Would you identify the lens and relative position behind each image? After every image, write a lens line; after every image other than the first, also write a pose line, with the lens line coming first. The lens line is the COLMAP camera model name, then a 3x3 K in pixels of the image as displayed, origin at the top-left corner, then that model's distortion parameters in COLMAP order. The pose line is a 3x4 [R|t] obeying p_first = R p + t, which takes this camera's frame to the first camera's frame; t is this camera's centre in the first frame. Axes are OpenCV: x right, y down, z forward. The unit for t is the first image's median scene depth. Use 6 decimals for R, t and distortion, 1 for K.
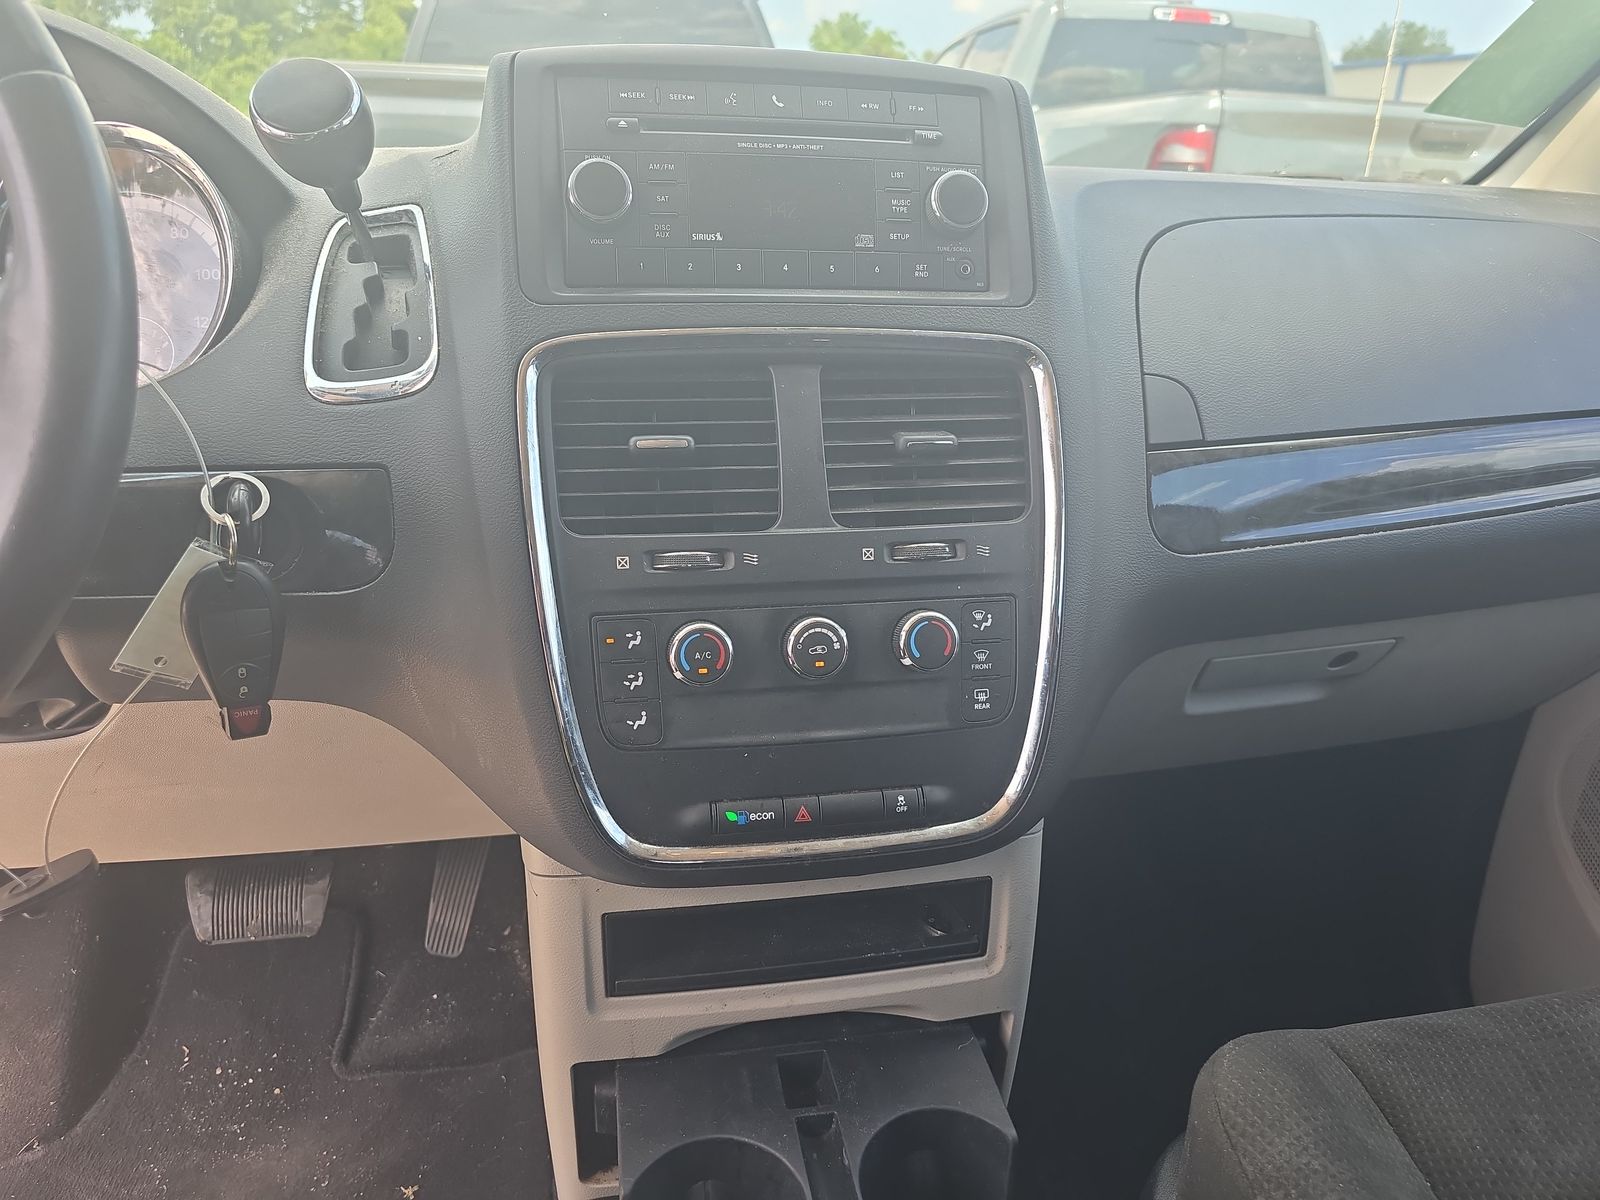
lens RADIAL K [[1088.3, 0, 799.8], [0, 1088.3, 610.5], [0, 0, 1]] dist [0.052540, -0.053324]
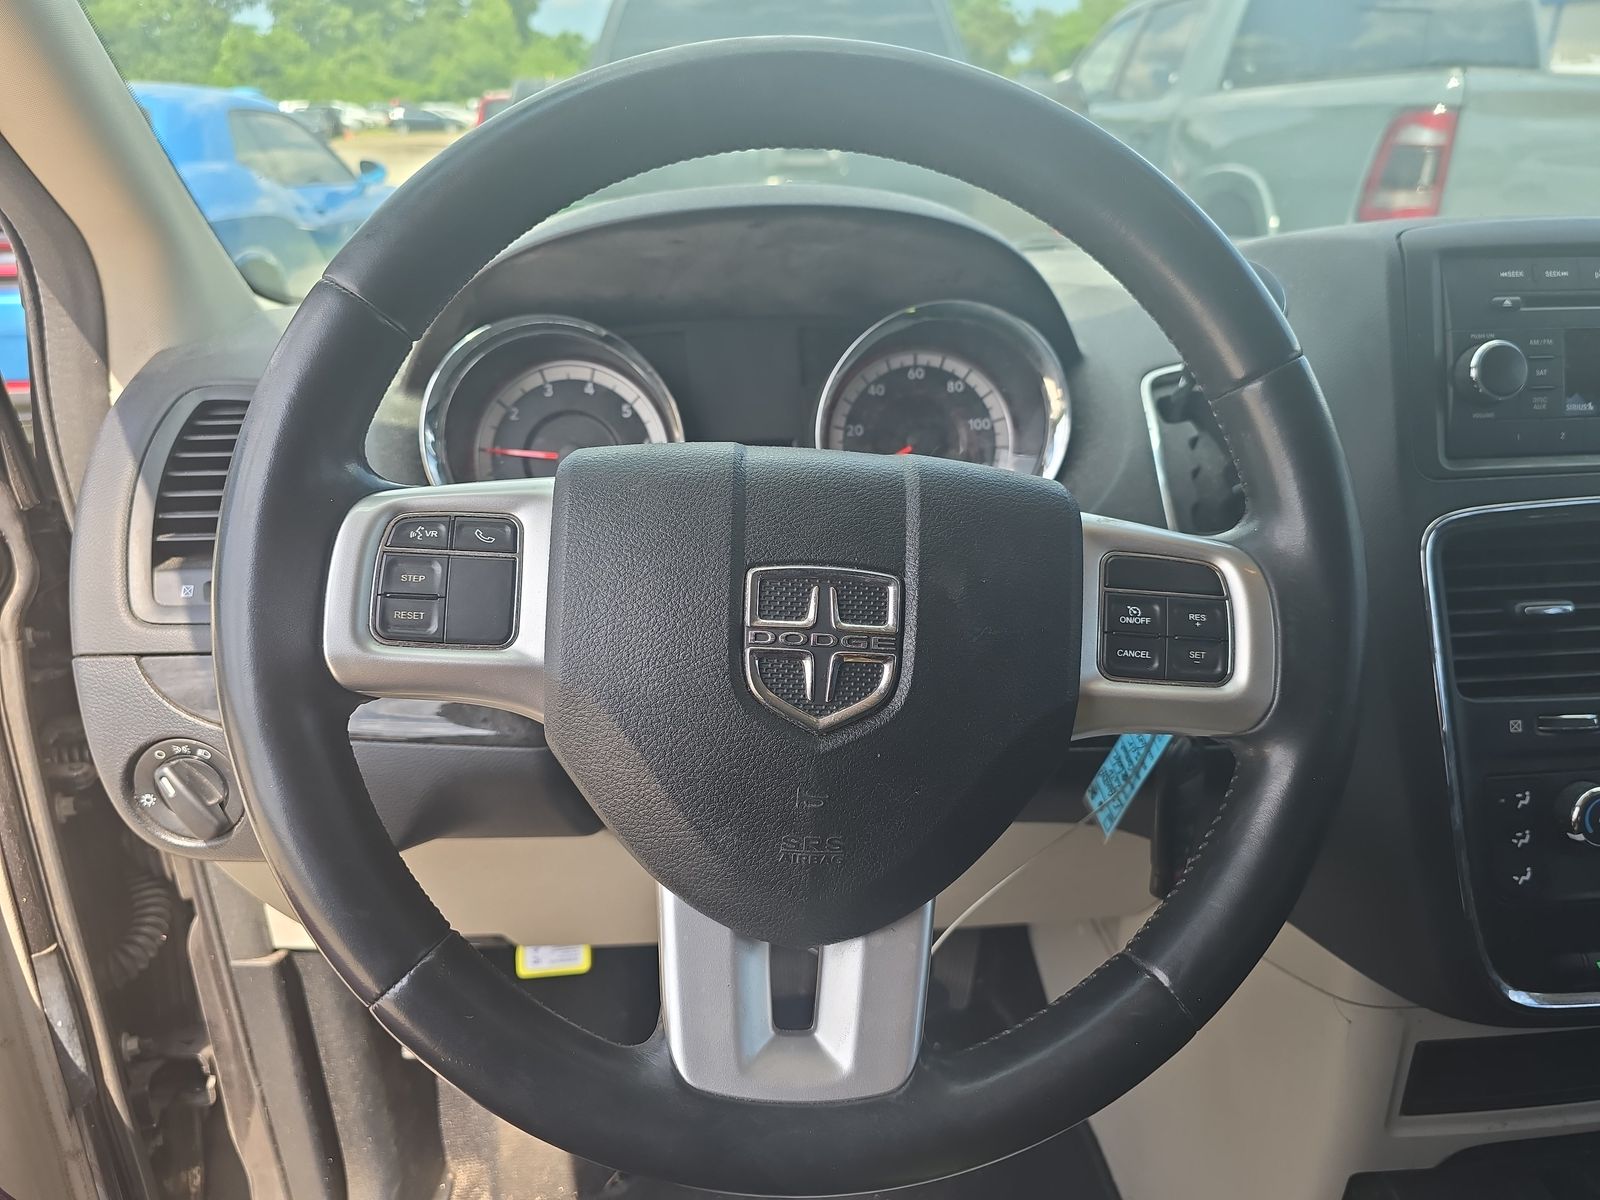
lens RADIAL K [[1088.3, 0, 799.8], [0, 1088.3, 610.5], [0, 0, 1]] dist [0.052540, -0.053324]
pose [[0.996046, 0.000250, -0.088834, -0.648665], [0.001879, 0.999713, 0.023877, -0.156706], [0.088815, -0.023950, 0.995760, -0.093737]]
